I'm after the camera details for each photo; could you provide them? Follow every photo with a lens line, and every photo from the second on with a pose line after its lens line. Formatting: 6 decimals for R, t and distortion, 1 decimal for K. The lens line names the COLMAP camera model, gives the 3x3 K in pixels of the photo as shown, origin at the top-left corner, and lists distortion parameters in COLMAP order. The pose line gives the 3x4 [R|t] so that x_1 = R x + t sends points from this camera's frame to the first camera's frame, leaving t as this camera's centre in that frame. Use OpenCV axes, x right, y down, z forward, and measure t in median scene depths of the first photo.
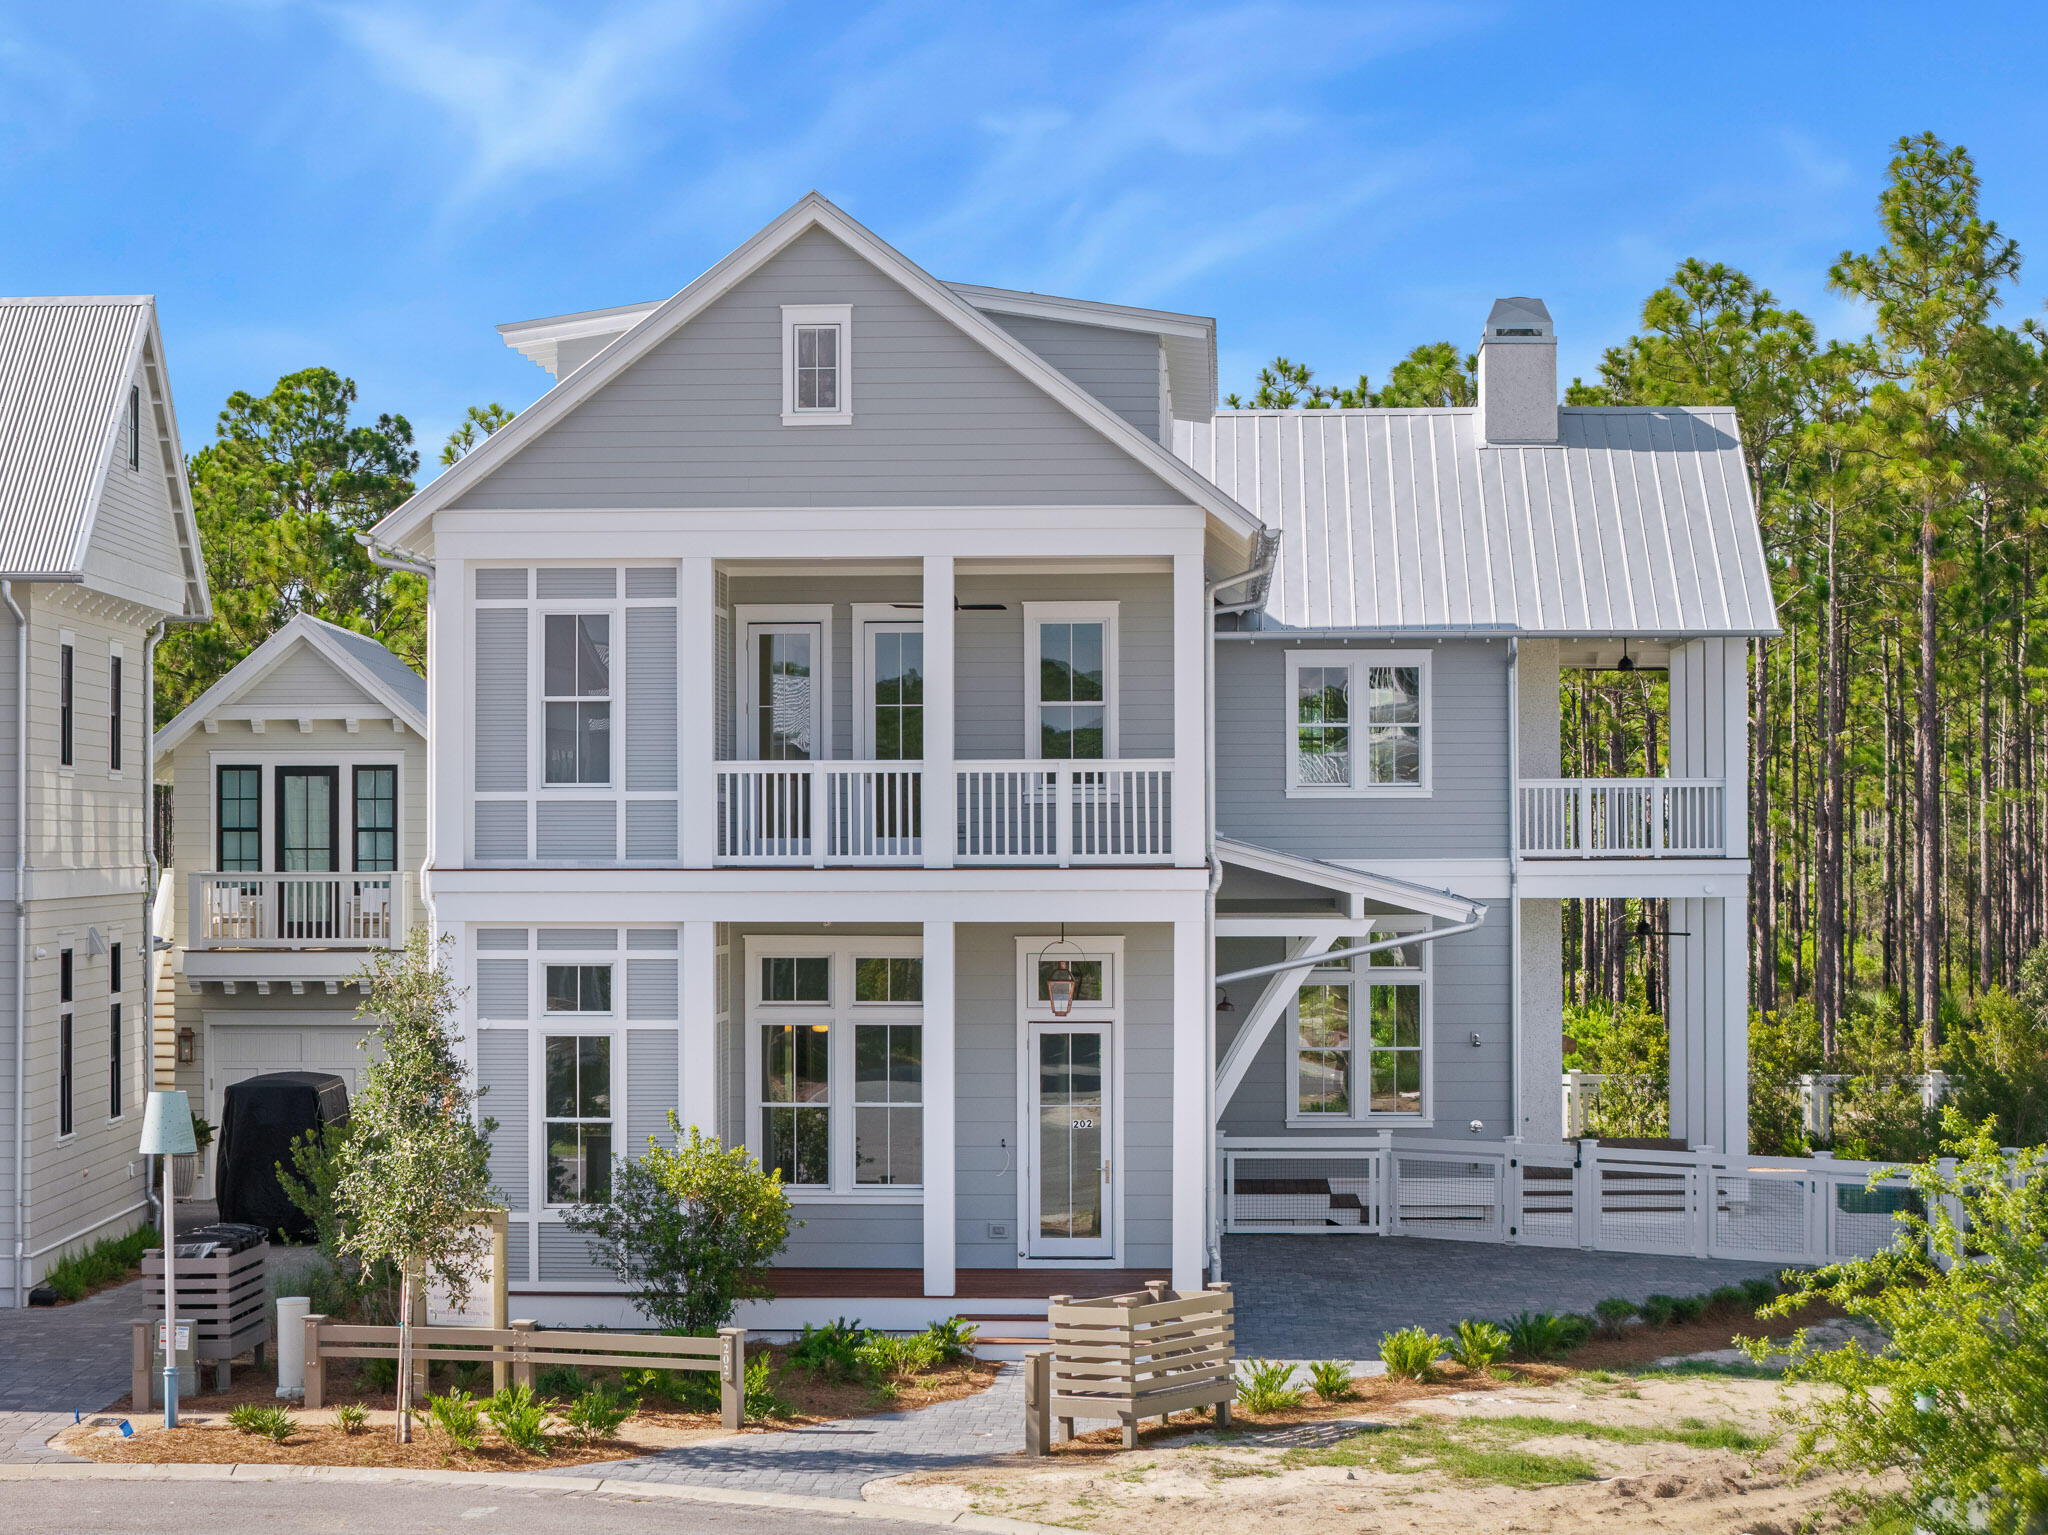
lens RADIAL K [[4072.4, 0, 1028.6], [0, 4072.4, 770.2], [0, 0, 1]] dist [-0.109694, 0.000000]
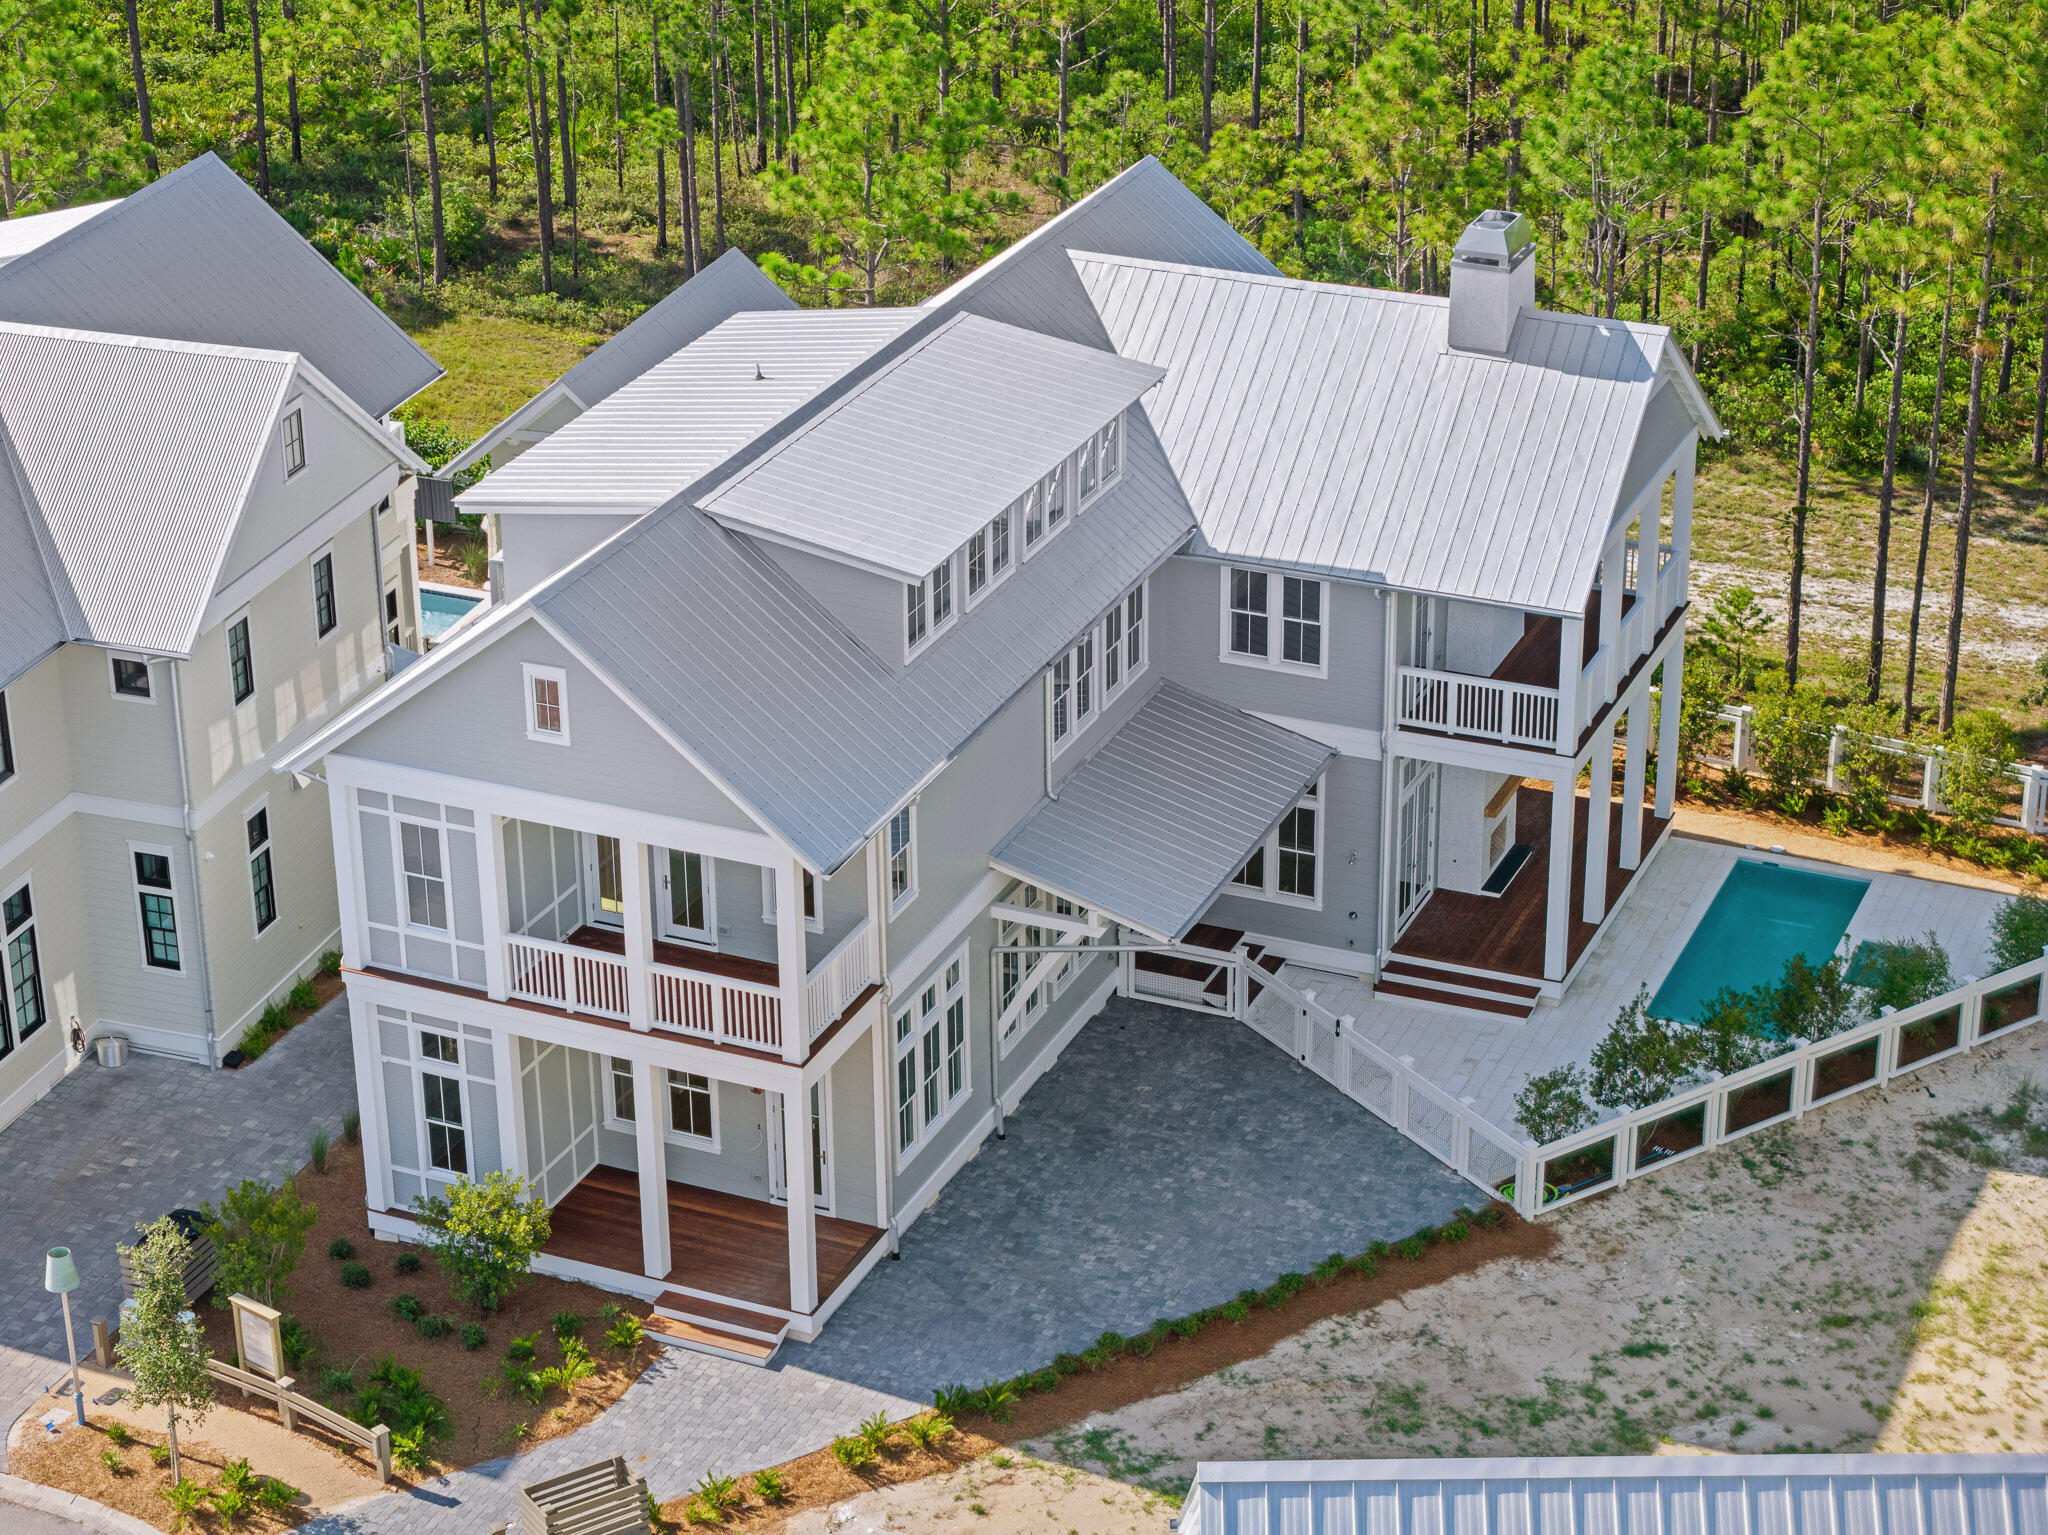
lens RADIAL K [[4072.4, 0, 1022.3], [0, 4072.4, 764.6], [0, 0, 1]] dist [-0.109694, 0.000000]
pose [[0.932985, 0.145383, -0.329246, 0.572516], [0.015478, 0.897734, 0.440266, -0.701311], [0.359582, -0.415858, 0.835322, -0.137911]]
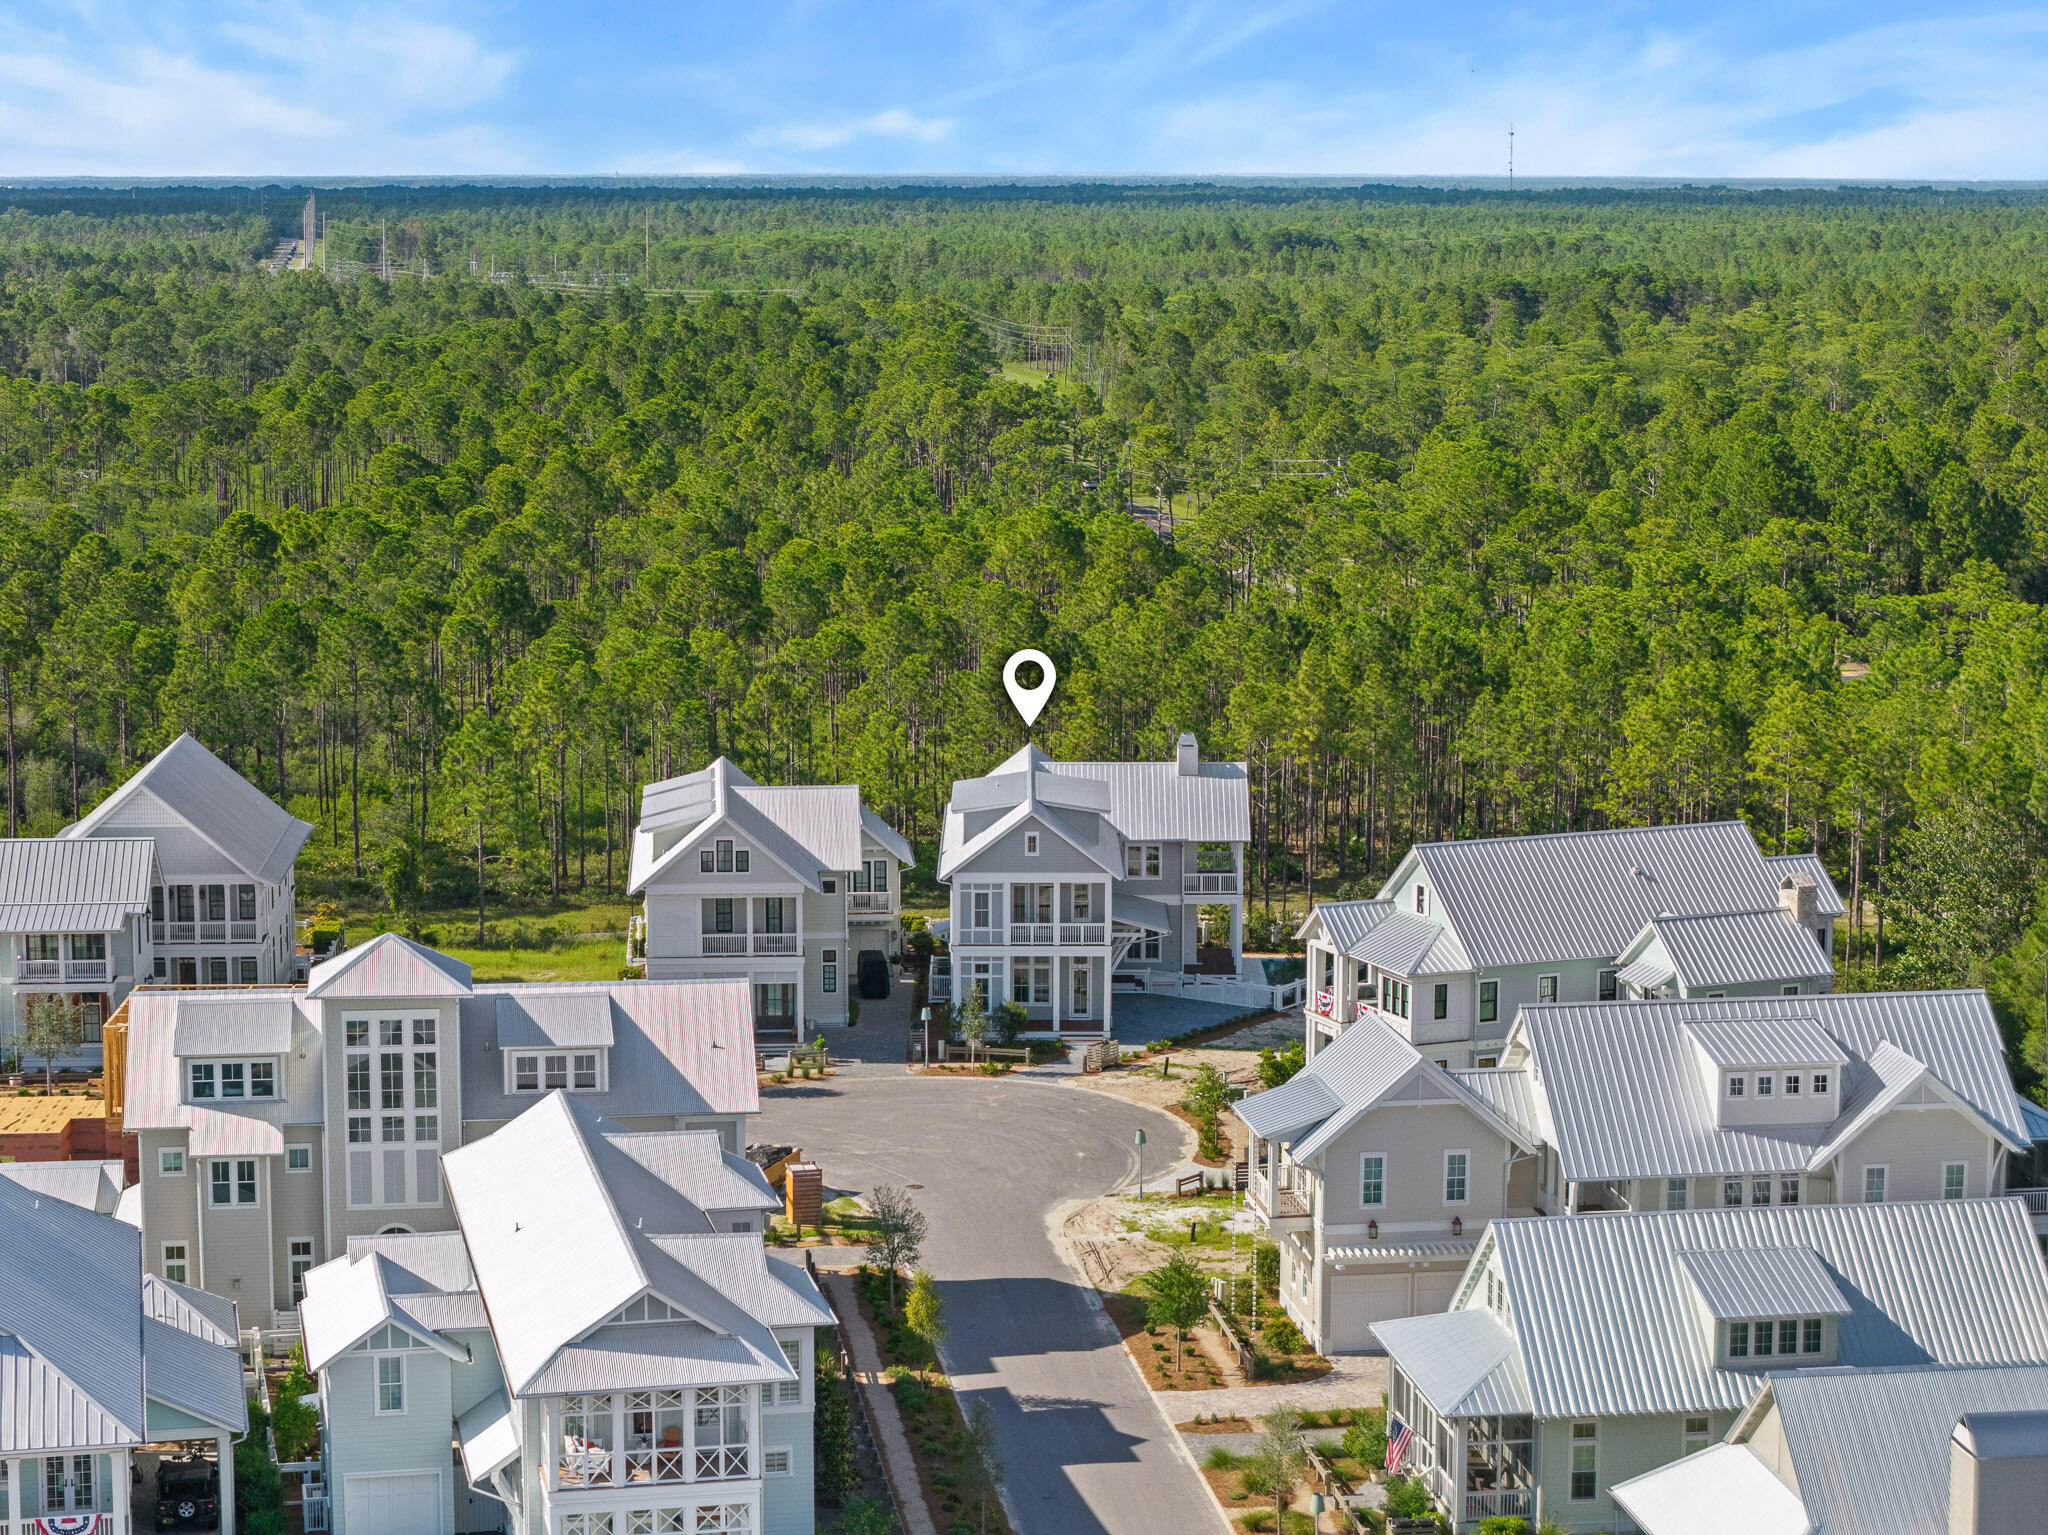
lens RADIAL K [[4072.4, 0, 1023.1], [0, 4072.4, 768.2], [0, 0, 1]] dist [-0.109694, 0.000000]
pose [[0.998810, -0.003373, 0.048651, -0.297636], [-0.004486, 0.987022, 0.160522, -0.965052], [-0.048561, -0.160549, 0.985833, -3.765061]]
